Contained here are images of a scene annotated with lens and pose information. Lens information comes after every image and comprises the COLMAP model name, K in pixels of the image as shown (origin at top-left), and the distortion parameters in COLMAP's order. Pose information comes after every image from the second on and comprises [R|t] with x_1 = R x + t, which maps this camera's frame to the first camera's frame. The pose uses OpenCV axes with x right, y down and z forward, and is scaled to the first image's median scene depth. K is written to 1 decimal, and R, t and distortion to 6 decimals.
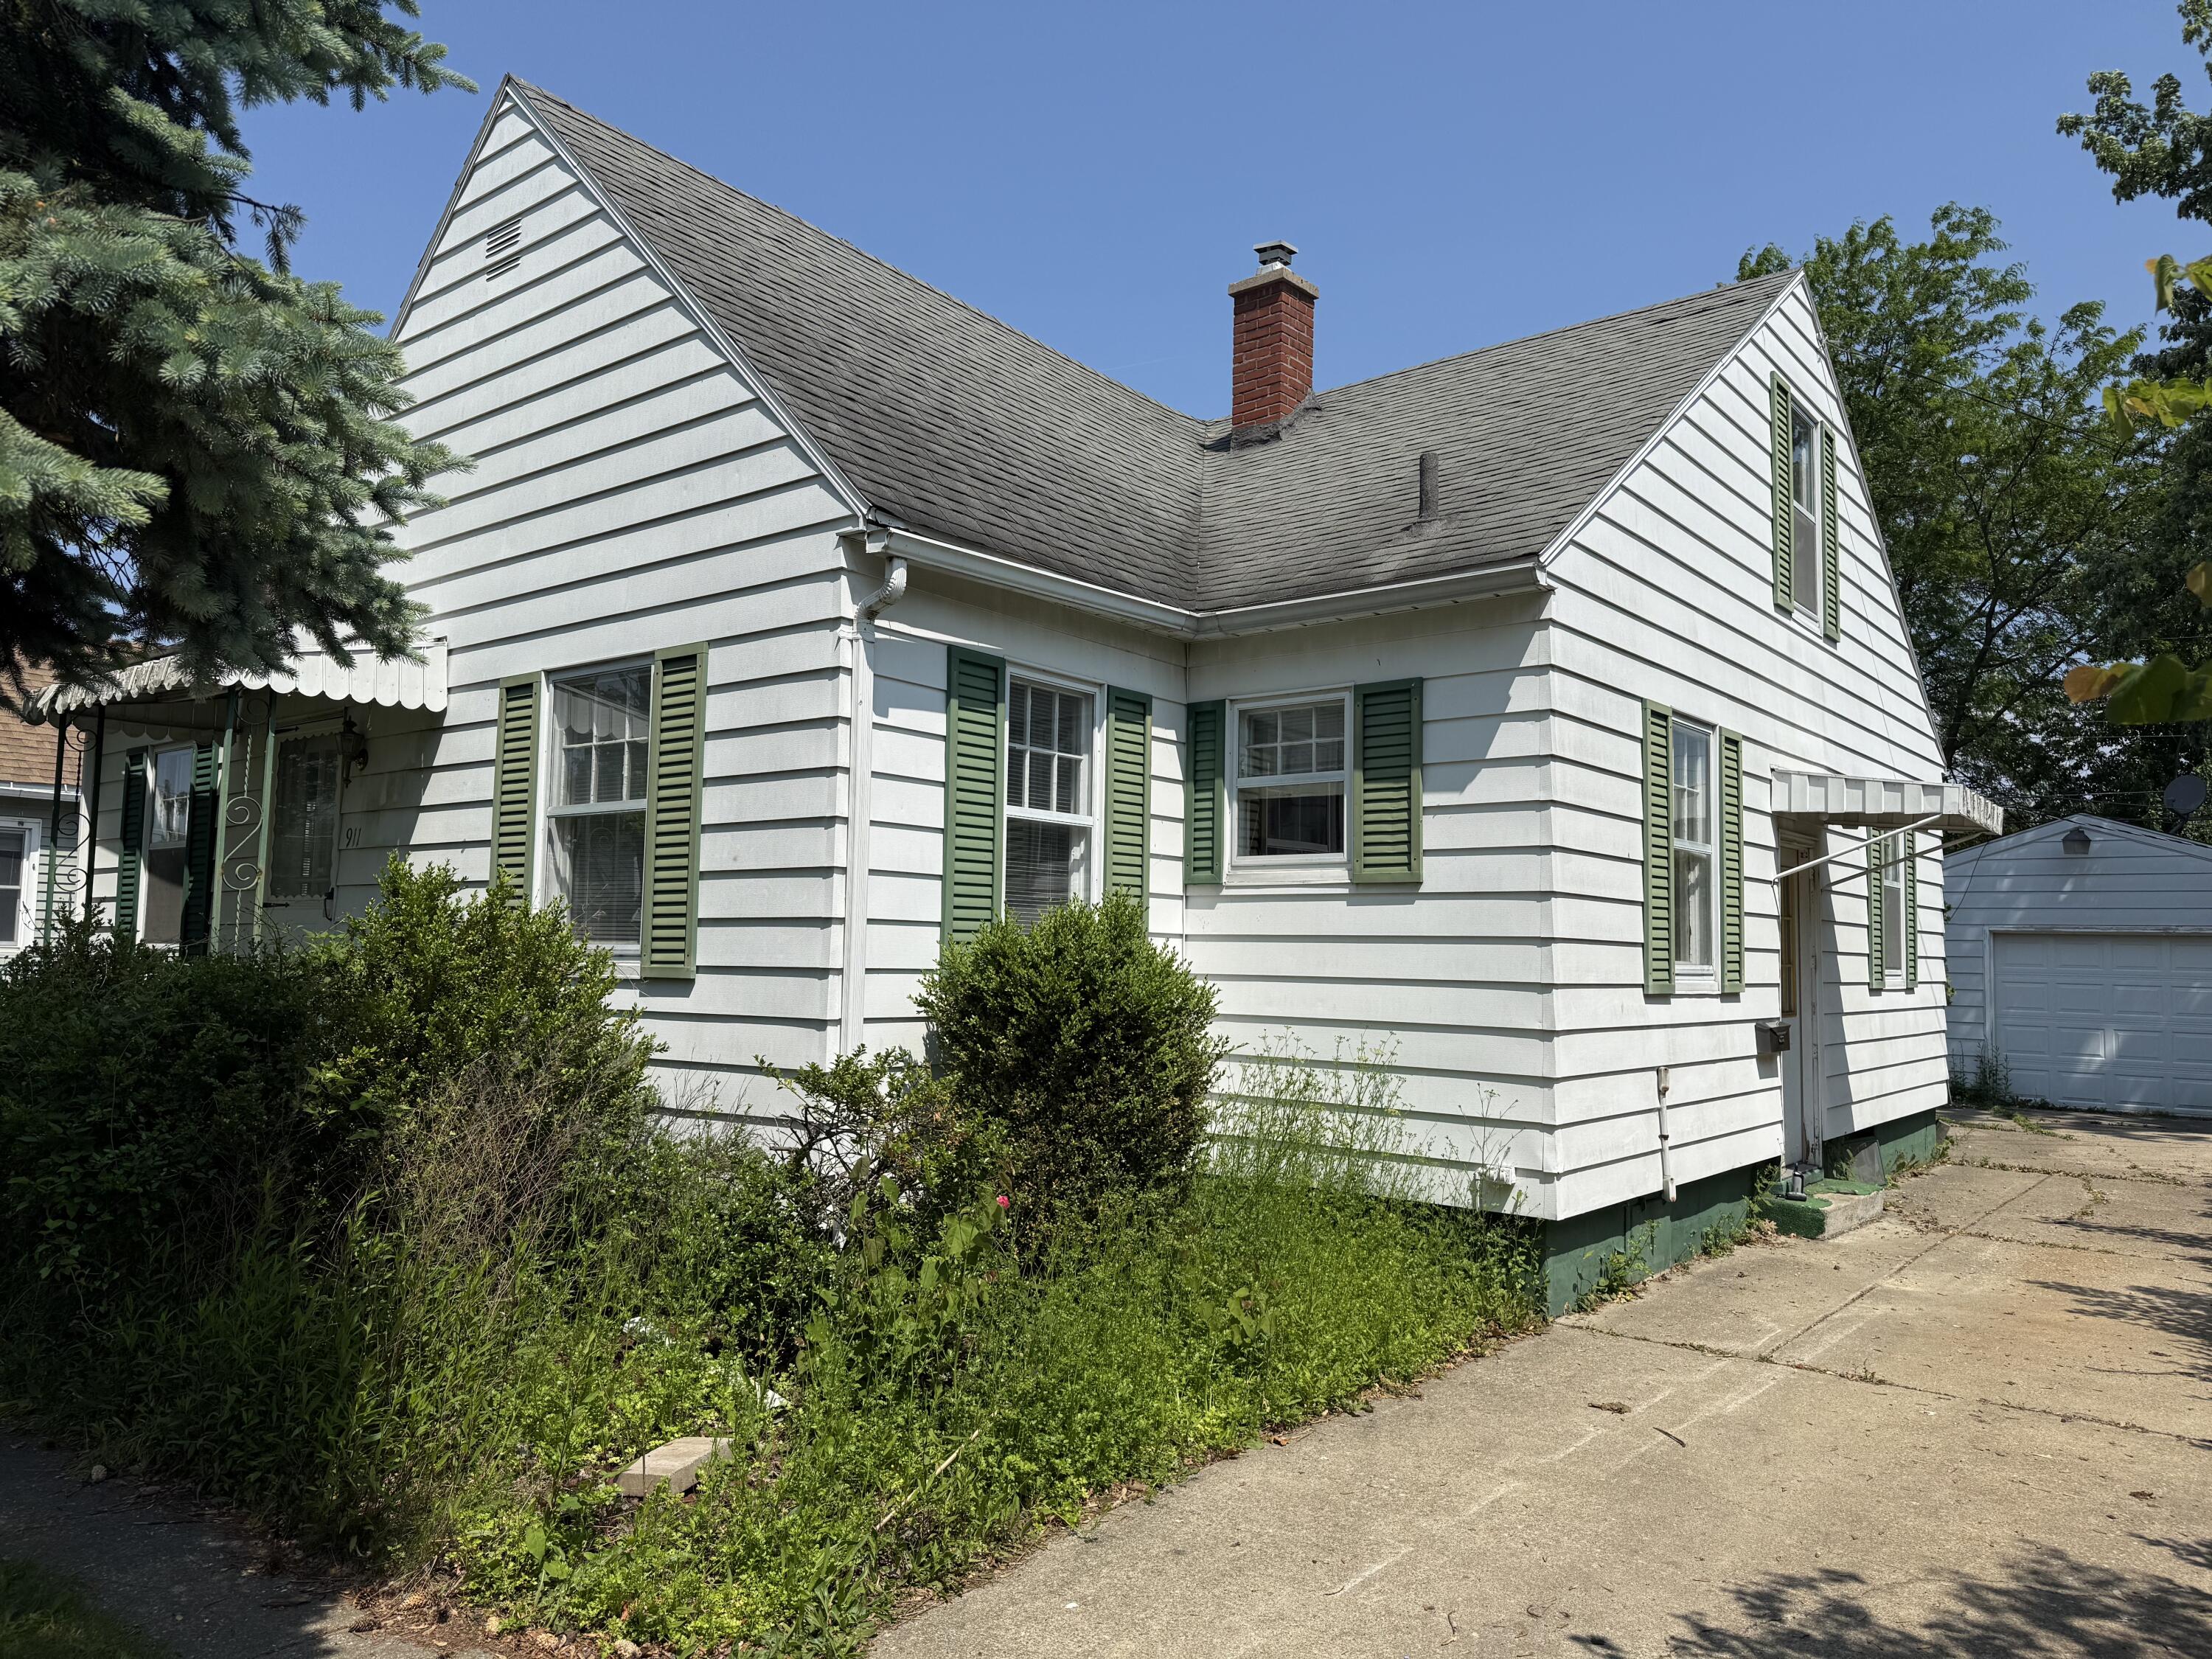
lens RADIAL K [[1564.2, 0, 1106.0], [0, 1564.2, 829.5], [0, 0, 1]] dist [-0.047315, 0.026771]
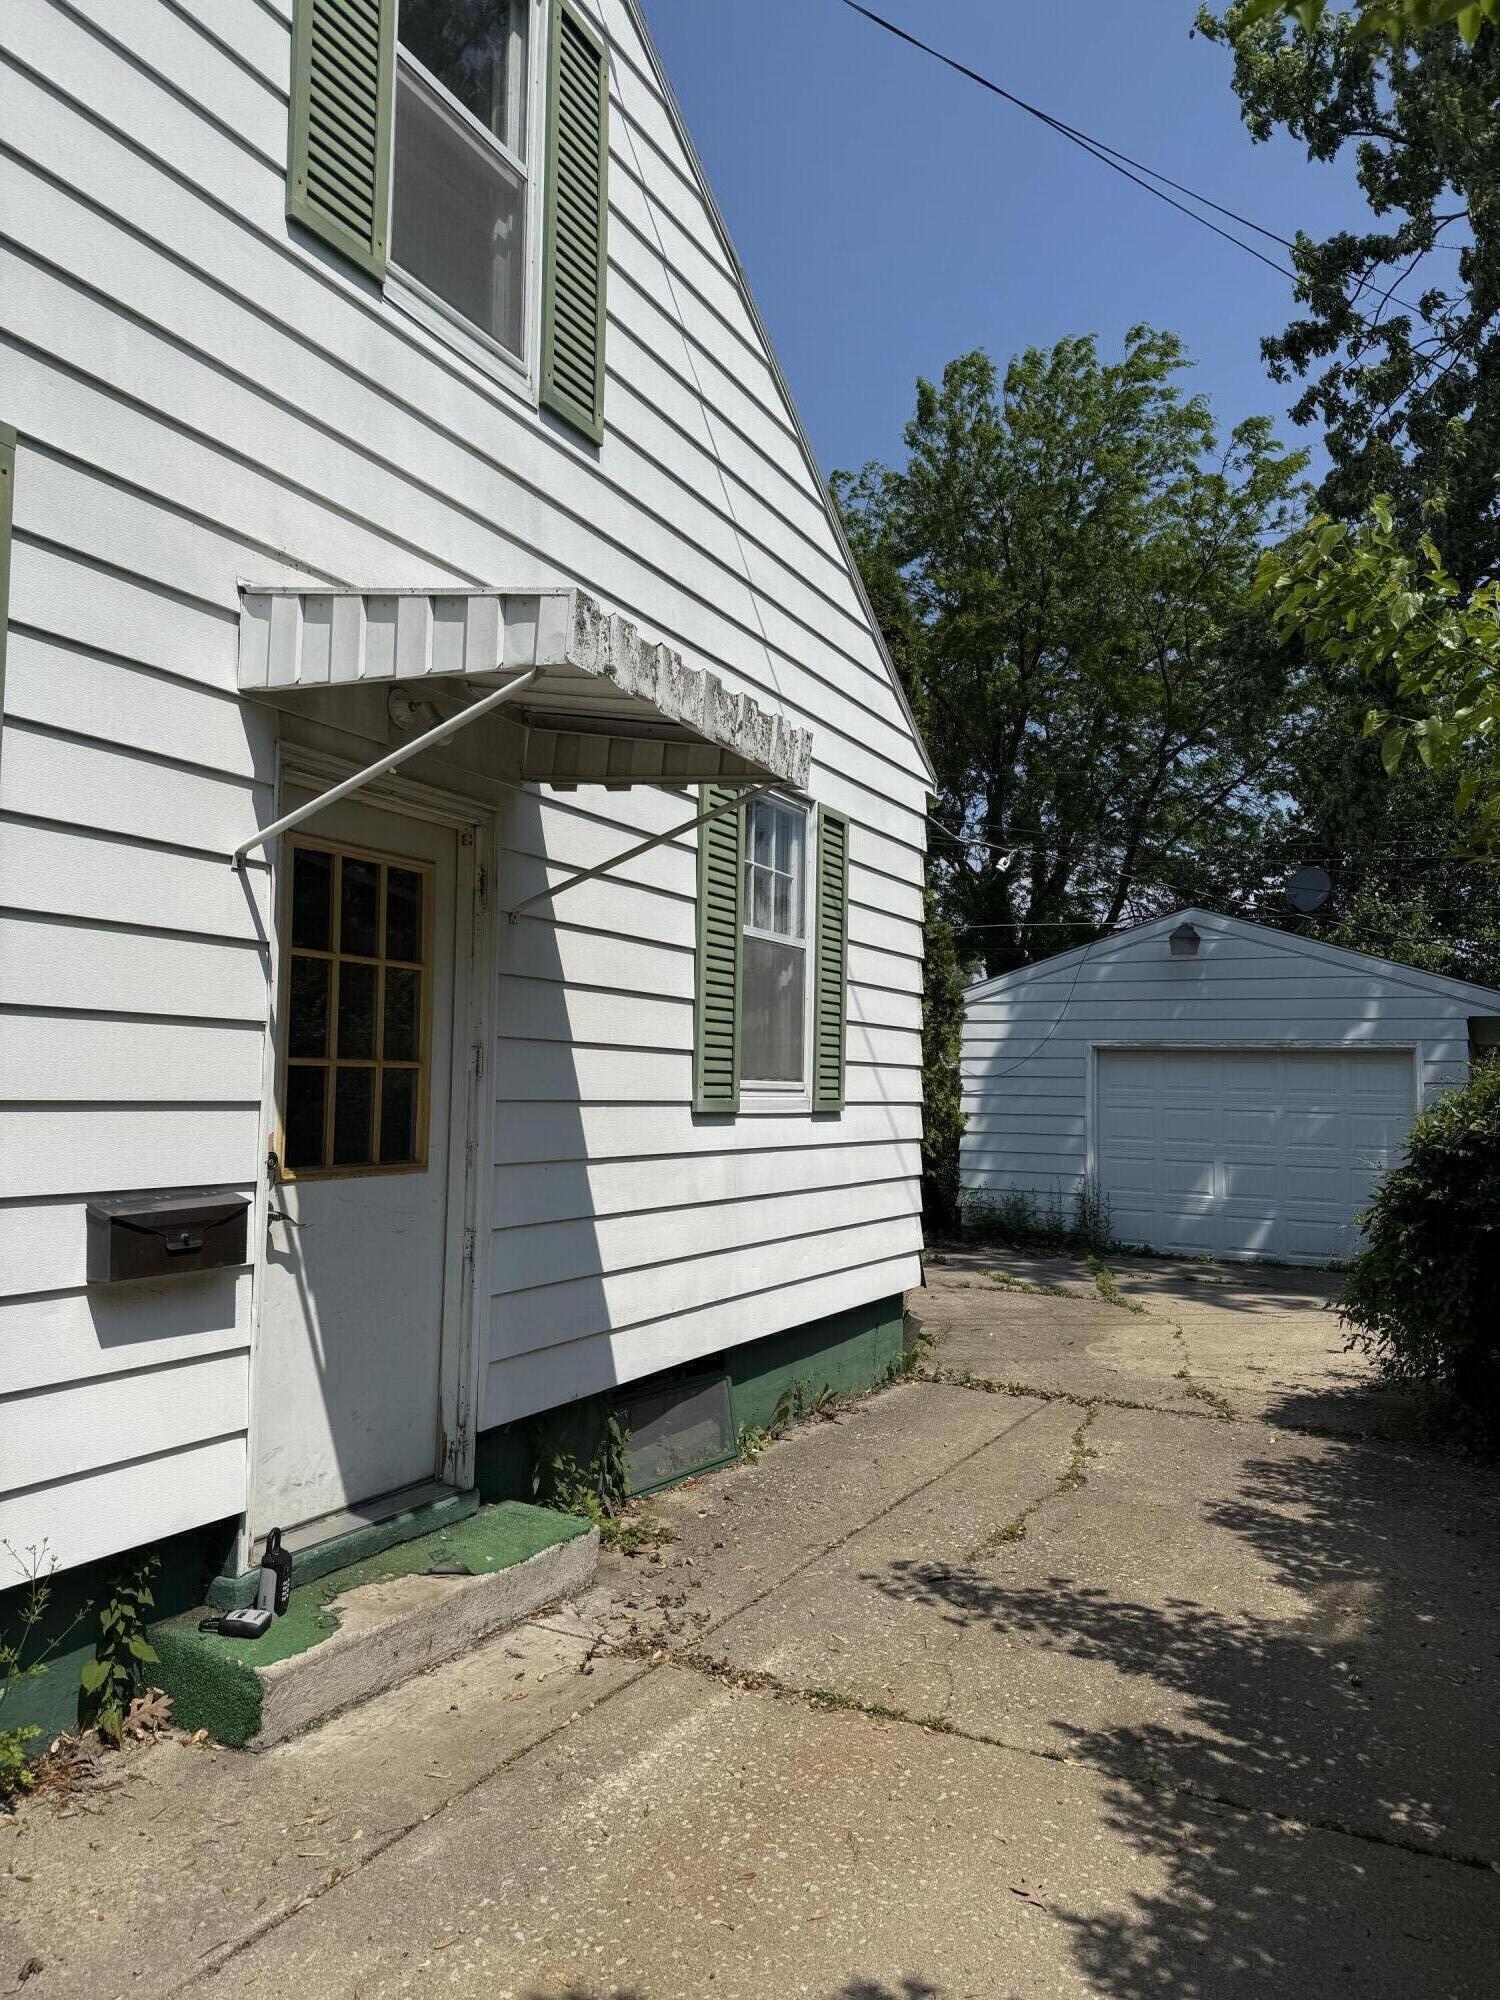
lens RADIAL K [[1398.1, 0, 754.4], [0, 1398.1, 937.4], [0, 0, 1]] dist [0.091674, -0.111396]
pose [[0.978054, 0.034800, 0.205423, 0.237271], [-0.031482, 0.999316, -0.019397, 0.028300], [-0.205958, 0.012504, 0.978481, 0.289302]]
